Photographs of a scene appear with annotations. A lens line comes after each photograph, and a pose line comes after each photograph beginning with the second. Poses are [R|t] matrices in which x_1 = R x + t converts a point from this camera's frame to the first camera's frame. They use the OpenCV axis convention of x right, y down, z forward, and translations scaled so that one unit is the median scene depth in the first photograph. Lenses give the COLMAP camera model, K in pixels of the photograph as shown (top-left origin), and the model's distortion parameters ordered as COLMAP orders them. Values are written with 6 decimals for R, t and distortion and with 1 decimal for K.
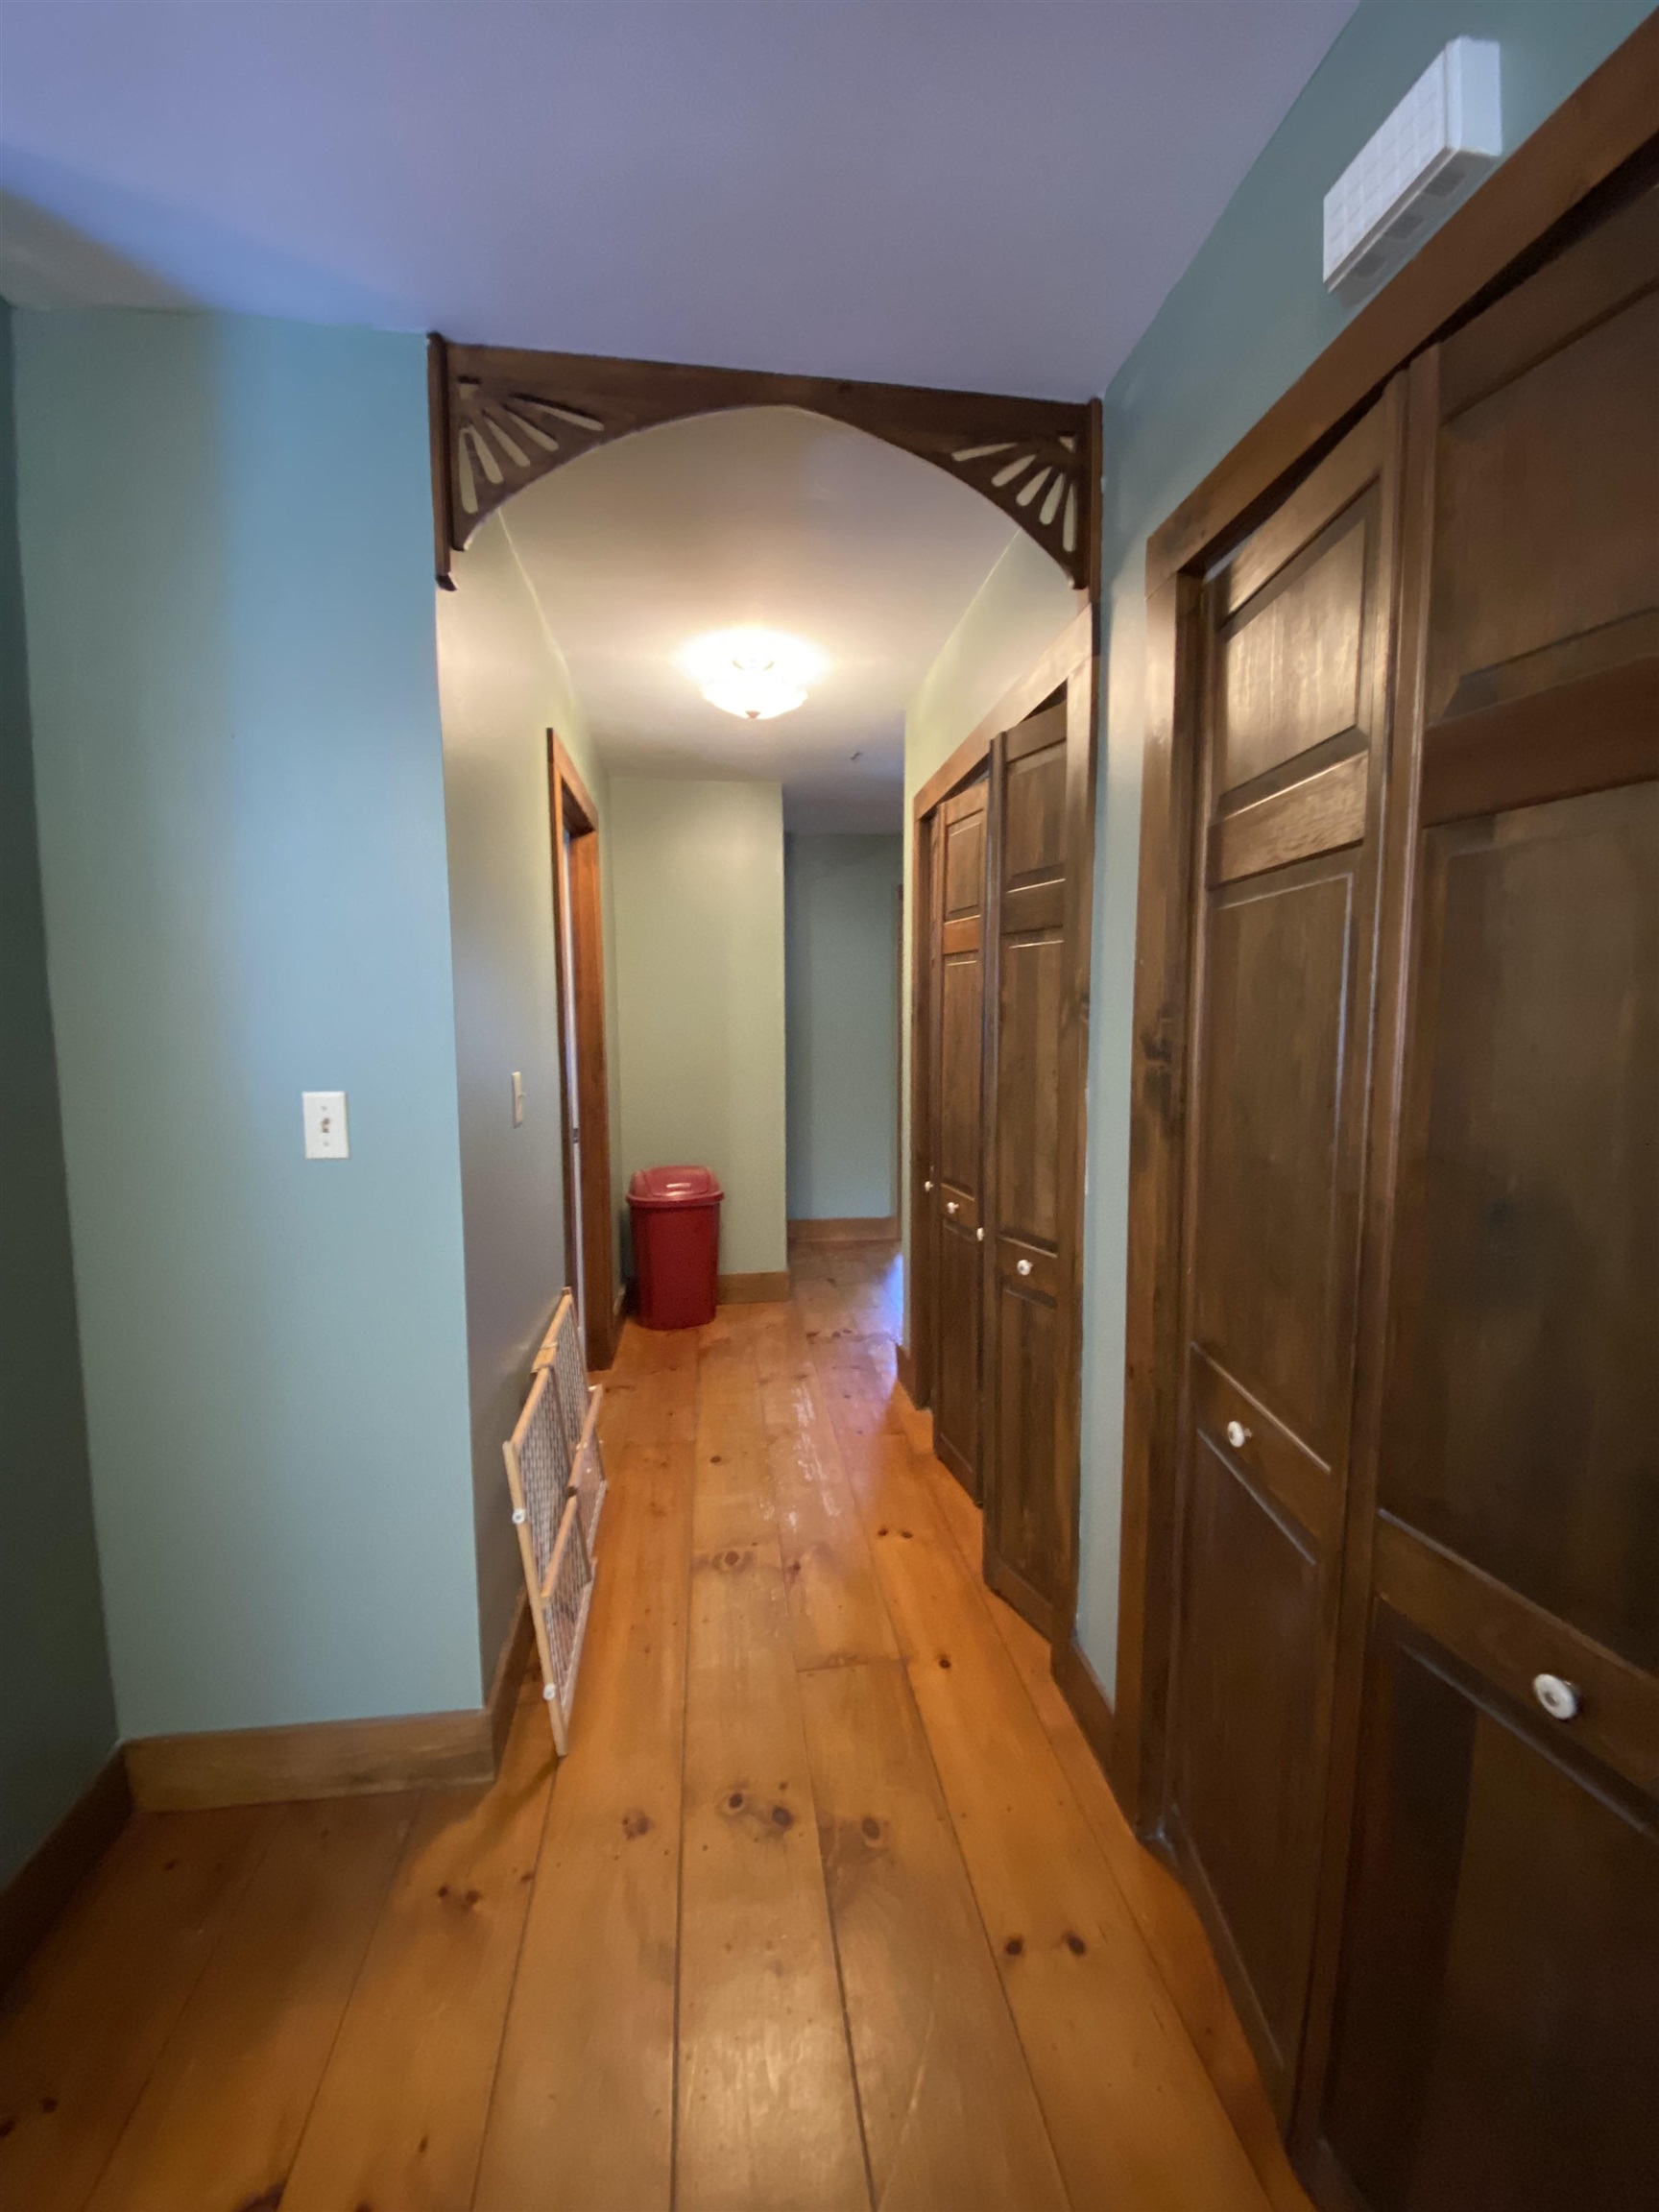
lens RADIAL K [[901.5, 0, 833.7], [0, 901.5, 1100.7], [0, 0, 1]] dist [0.050482, -0.028011]
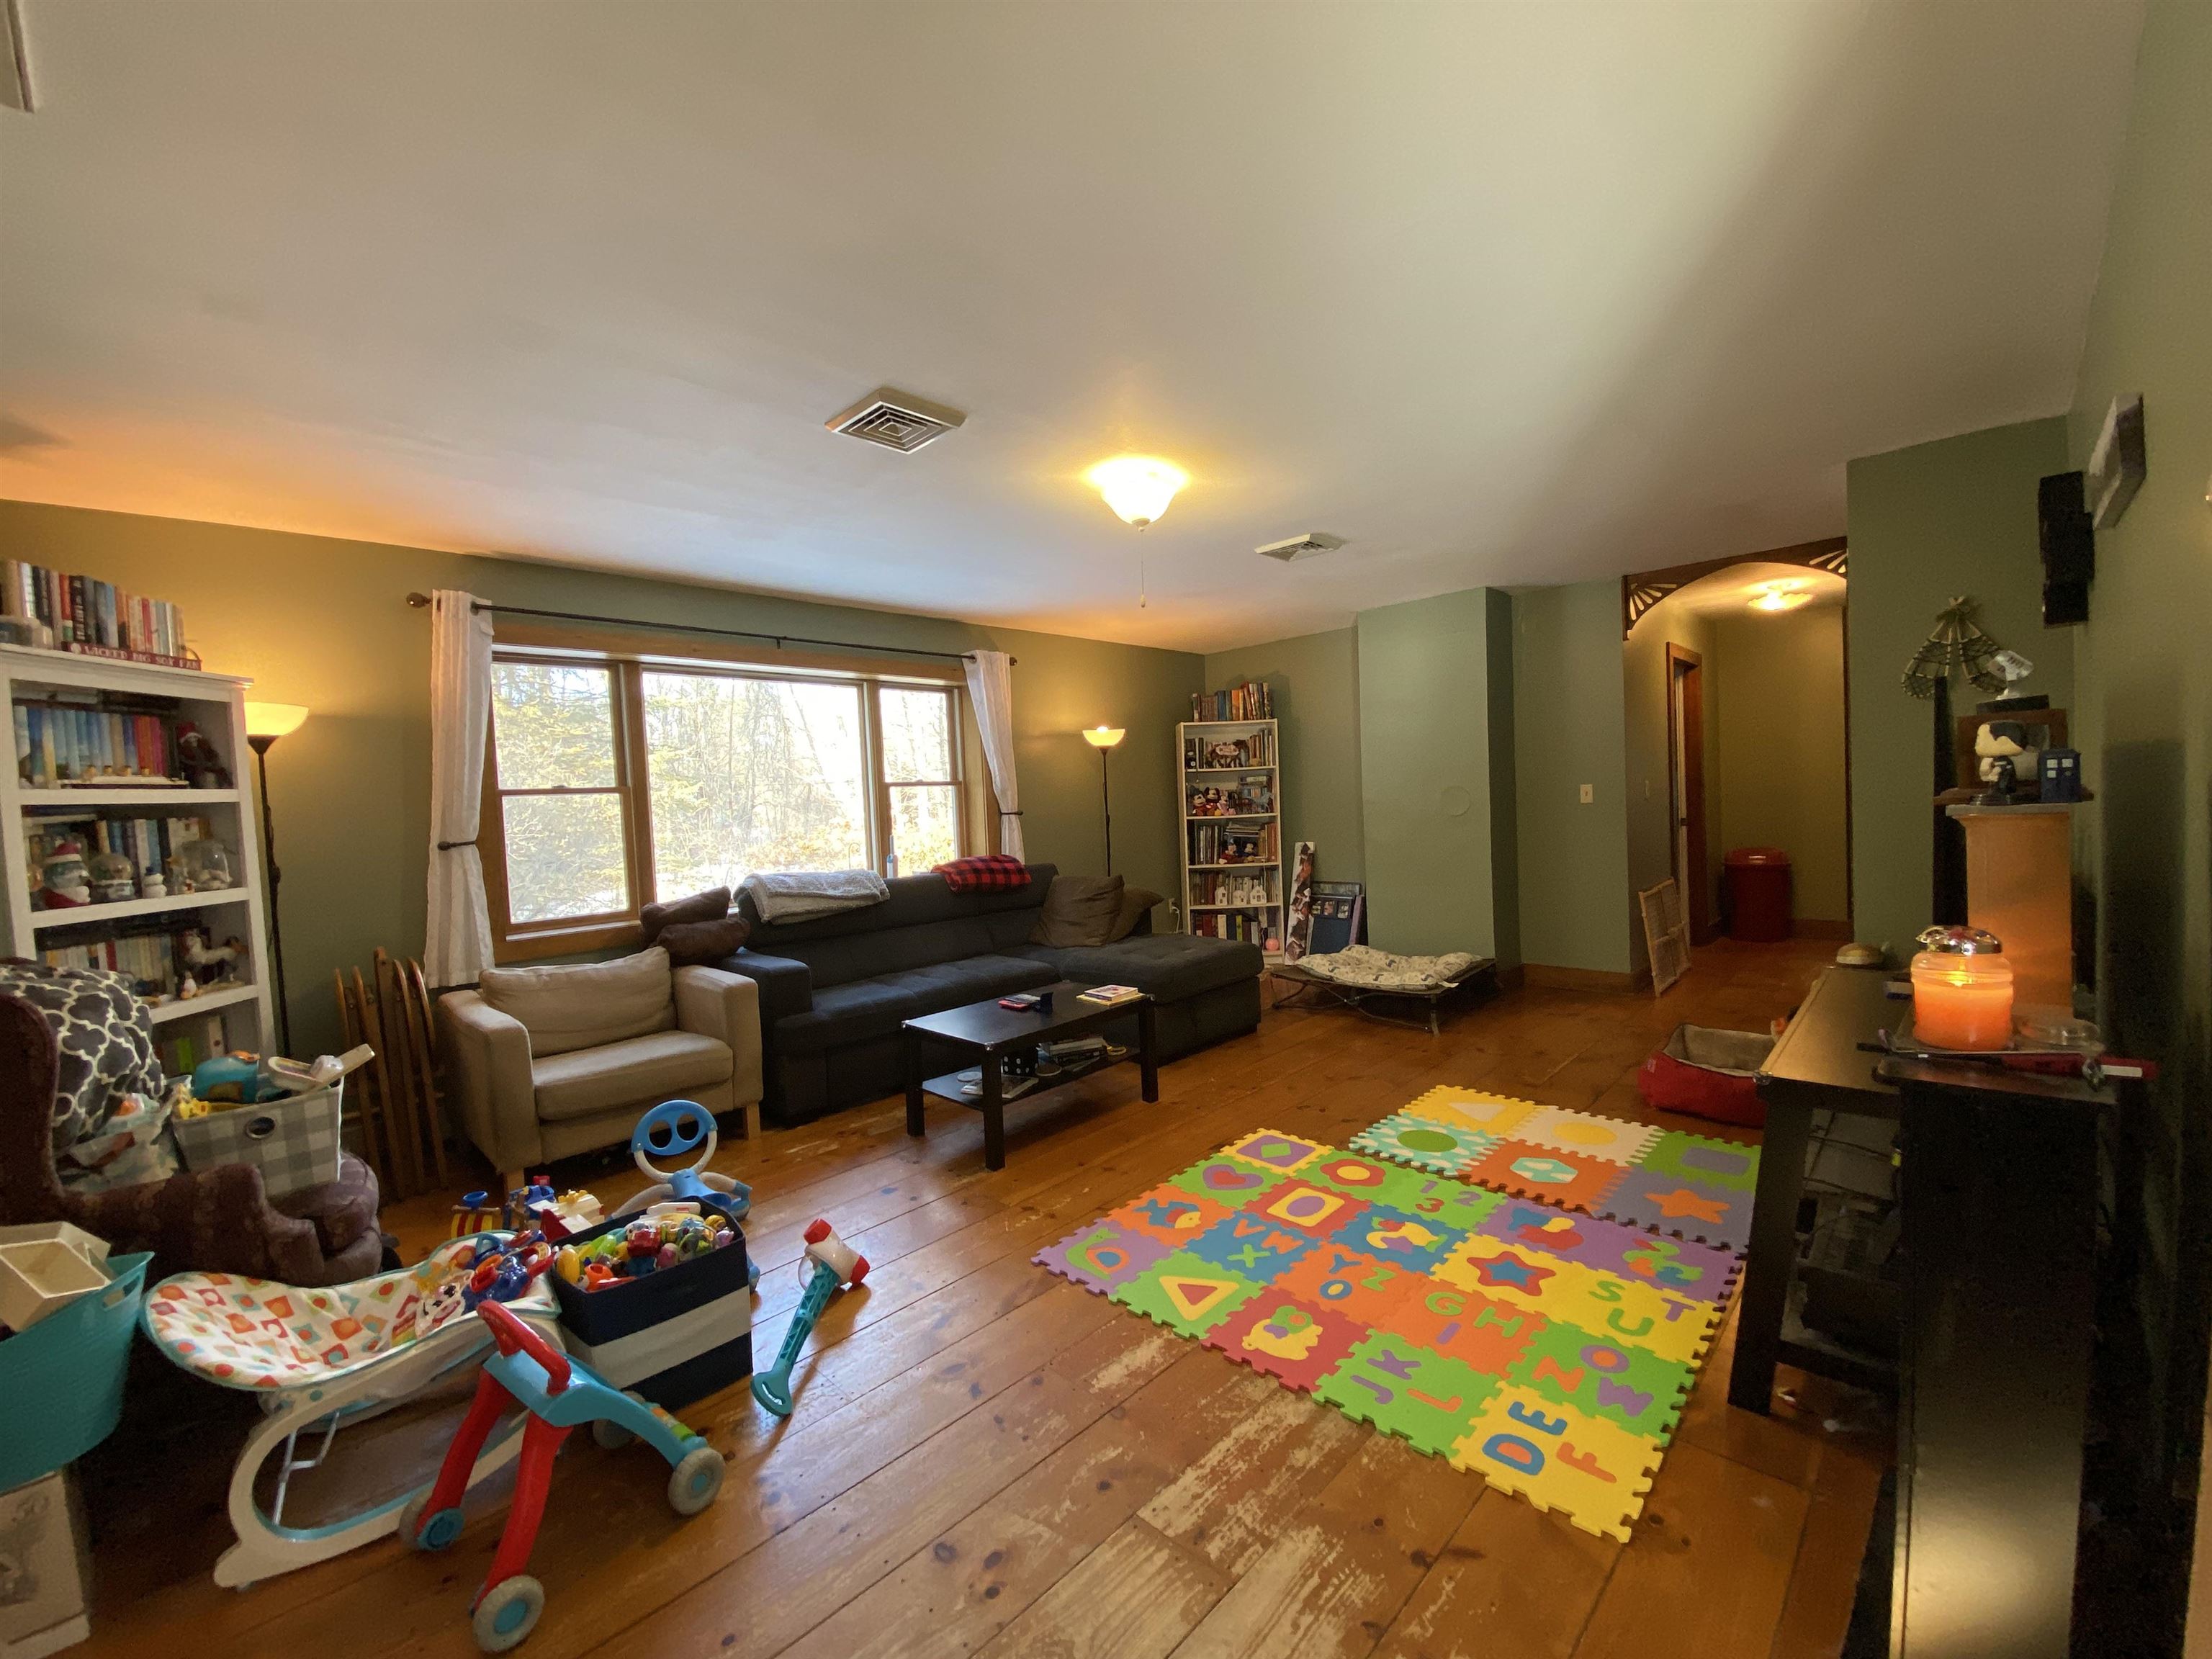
lens RADIAL K [[891.8, 0, 1101.2], [0, 891.8, 815.9], [0, 0, 1]] dist [0.002072, -0.013301]
pose [[0.608029, 0.005331, -0.793897, 0.729156], [-0.031306, 0.999361, -0.017265, 0.158499], [0.793297, 0.035351, 0.607807, -1.802222]]
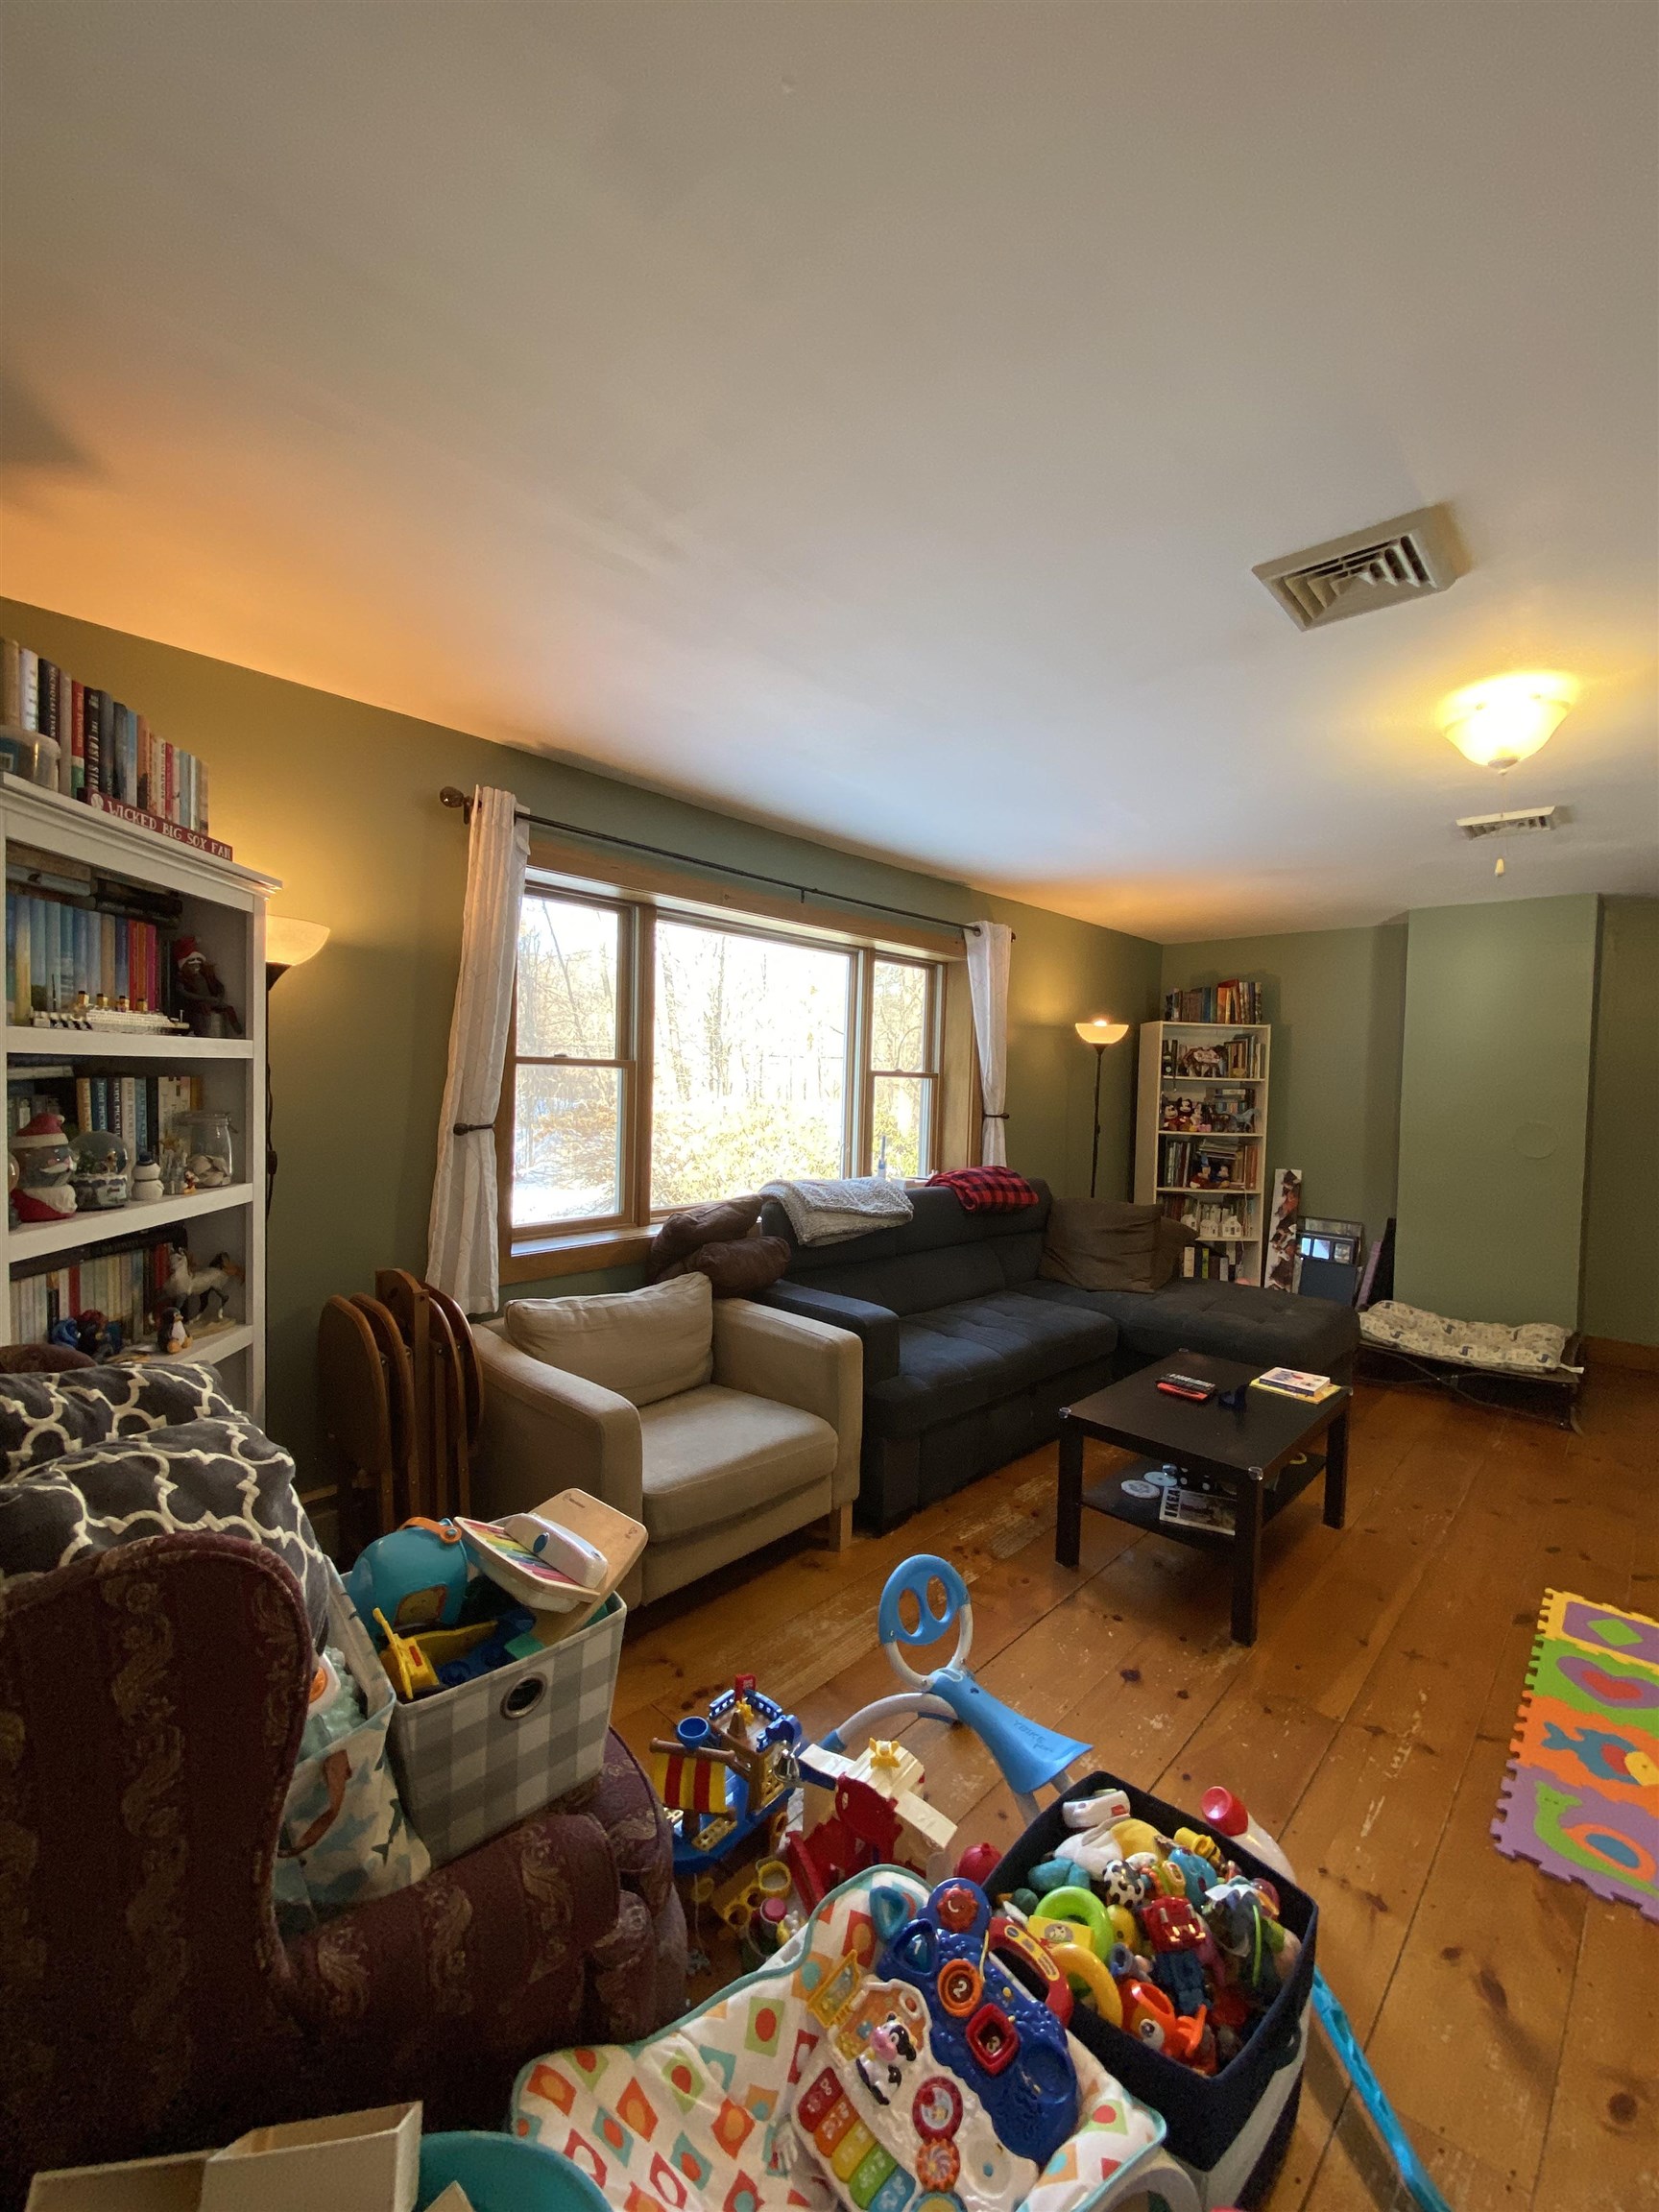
lens RADIAL K [[892.2, 0, 824.5], [0, 892.2, 1085.5], [0, 0, 1]] dist [0.019734, -0.019071]
pose [[0.615337, 0.039763, -0.787261, 0.011820], [-0.103435, 0.994164, -0.030633, 0.150787], [0.781449, 0.100280, 0.615859, -2.116839]]
